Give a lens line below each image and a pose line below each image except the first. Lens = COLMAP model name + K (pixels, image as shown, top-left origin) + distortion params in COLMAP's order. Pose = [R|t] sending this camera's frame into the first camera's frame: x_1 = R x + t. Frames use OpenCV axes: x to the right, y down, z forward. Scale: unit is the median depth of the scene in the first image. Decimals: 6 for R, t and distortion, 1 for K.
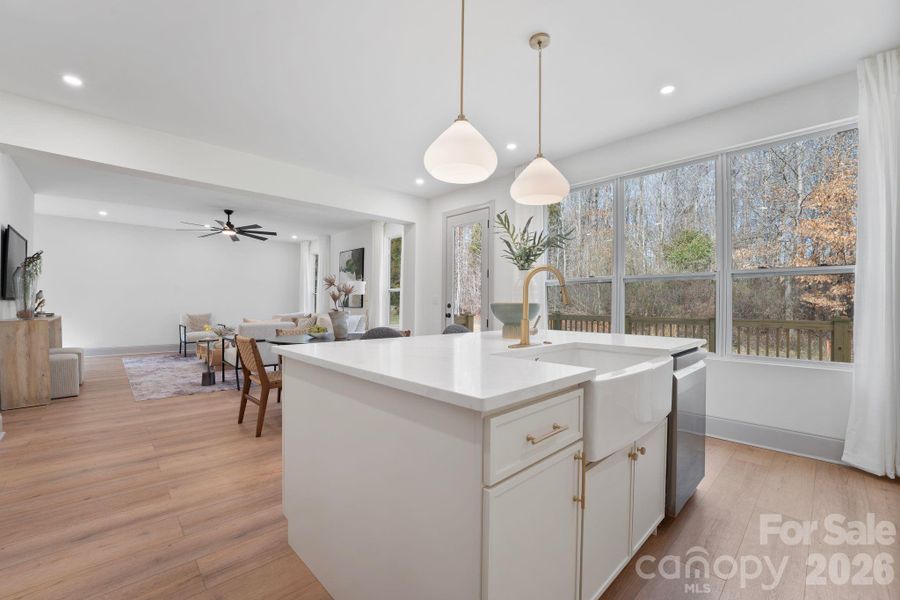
lens RADIAL K [[377.7, 0, 451.6], [0, 377.7, 307.0], [0, 0, 1]] dist [-0.001157, -0.000210]
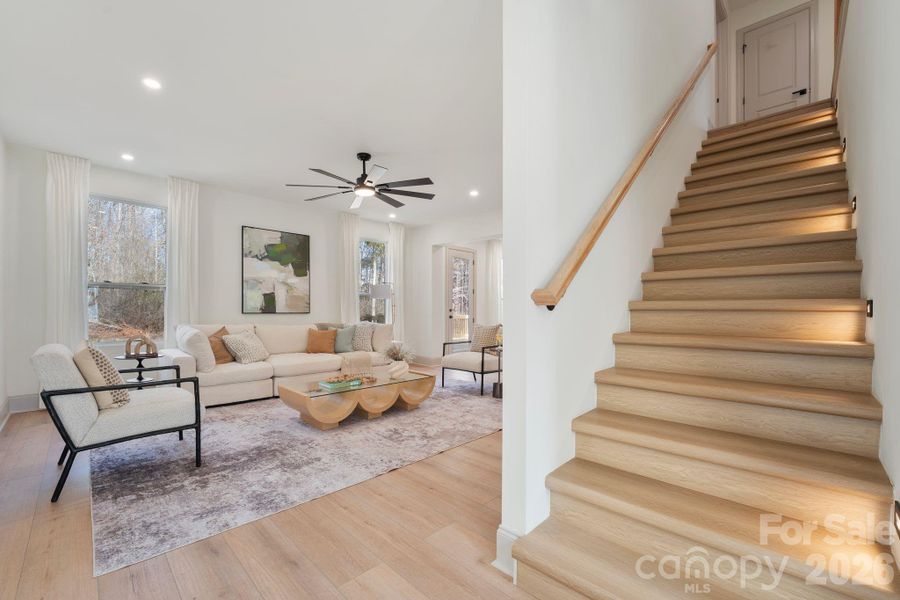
lens RADIAL K [[377.7, 0, 449.1], [0, 377.7, 307.4], [0, 0, 1]] dist [-0.001157, -0.000210]
pose [[-0.043225, 0.001665, 0.999064, -0.974140], [0.003785, 0.999992, -0.001503, -0.008377], [-0.999058, 0.003716, -0.043231, 0.725188]]
